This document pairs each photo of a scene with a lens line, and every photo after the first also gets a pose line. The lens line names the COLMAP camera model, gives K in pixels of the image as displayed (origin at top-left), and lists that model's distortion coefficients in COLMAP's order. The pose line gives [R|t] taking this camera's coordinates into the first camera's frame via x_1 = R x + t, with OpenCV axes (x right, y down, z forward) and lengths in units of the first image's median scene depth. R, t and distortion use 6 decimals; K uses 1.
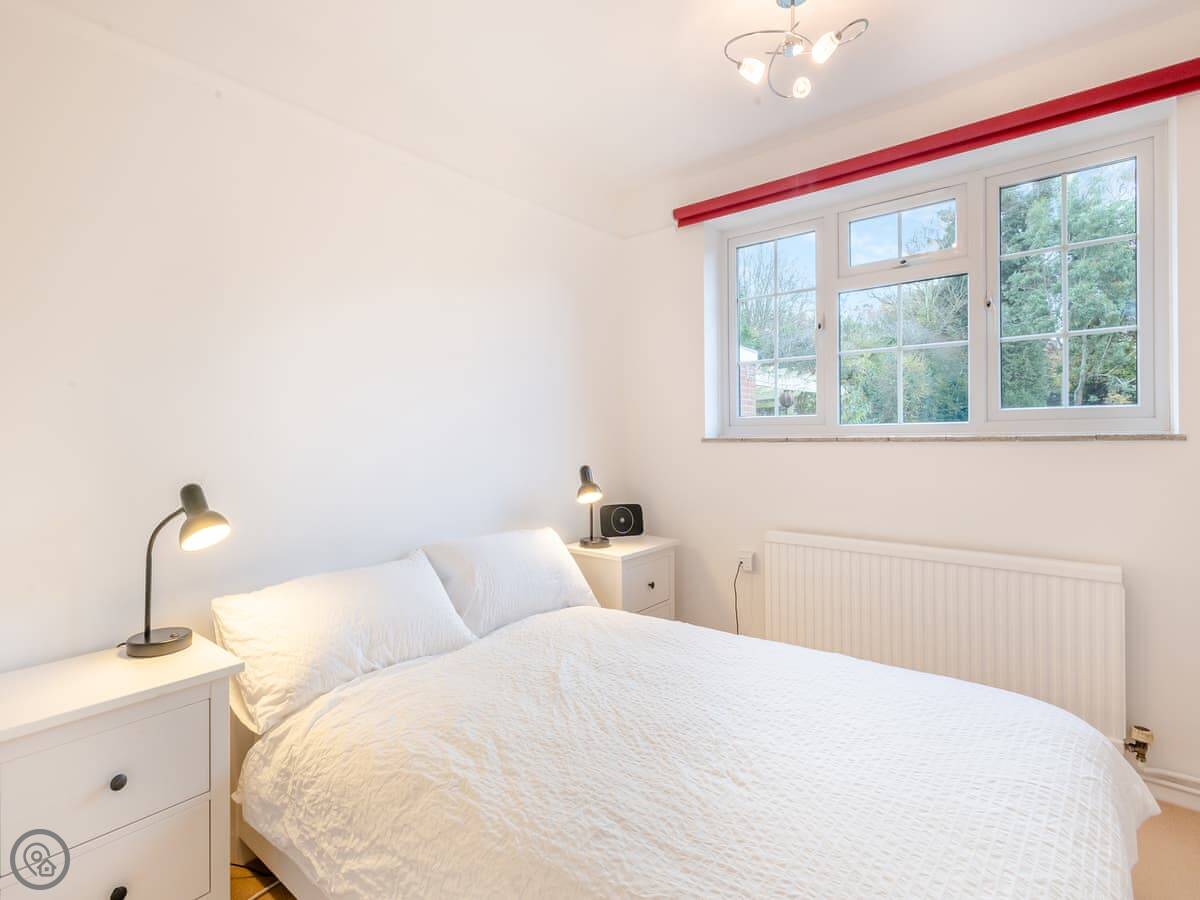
lens RADIAL K [[601.0, 0, 622.6], [0, 601.0, 451.5], [0, 0, 1]] dist [0.001300, 0.000367]
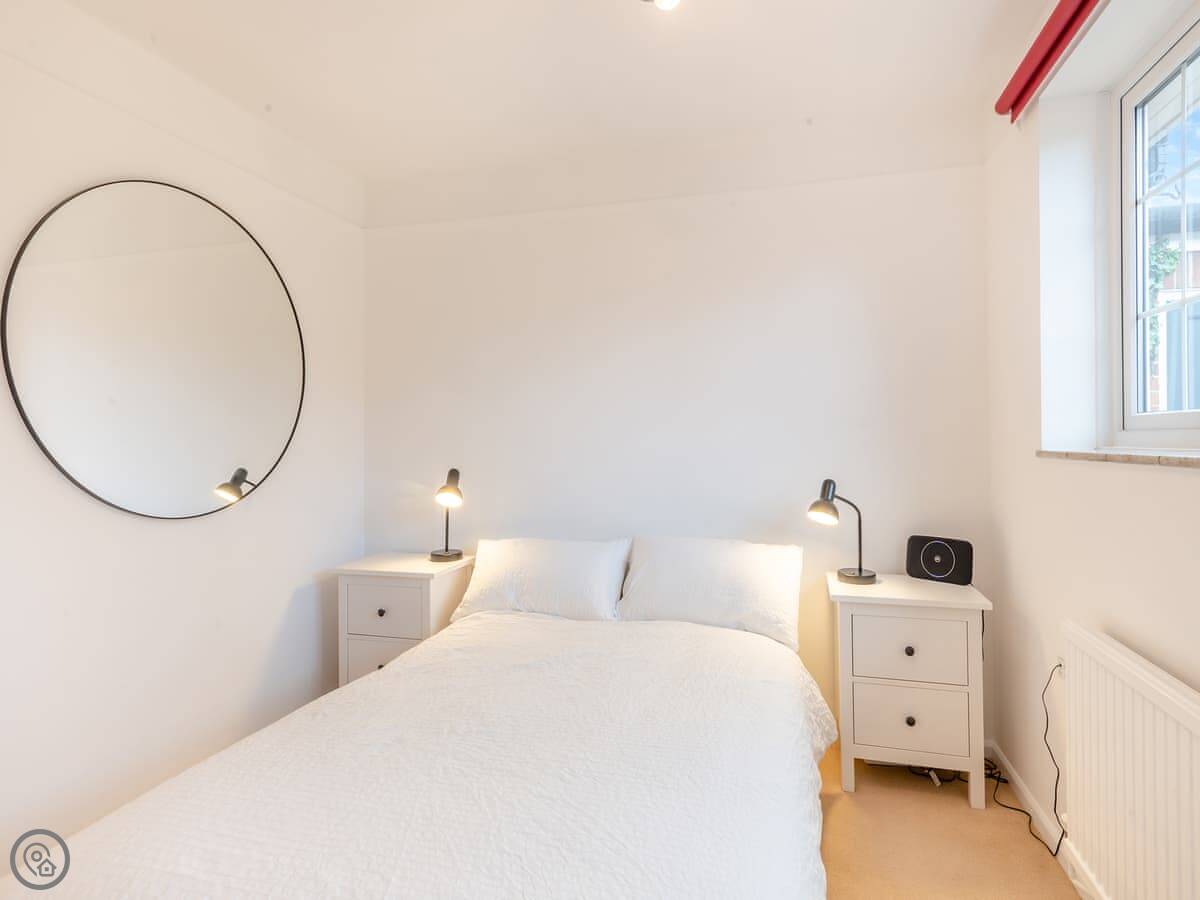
lens RADIAL K [[601.0, 0, 622.6], [0, 601.0, 451.5], [0, 0, 1]] dist [0.001300, 0.000367]
pose [[0.397748, 0.020788, -0.917259, 0.573979], [-0.024501, 0.999627, 0.012030, -0.019002], [0.917168, 0.017689, 0.398109, 0.388874]]
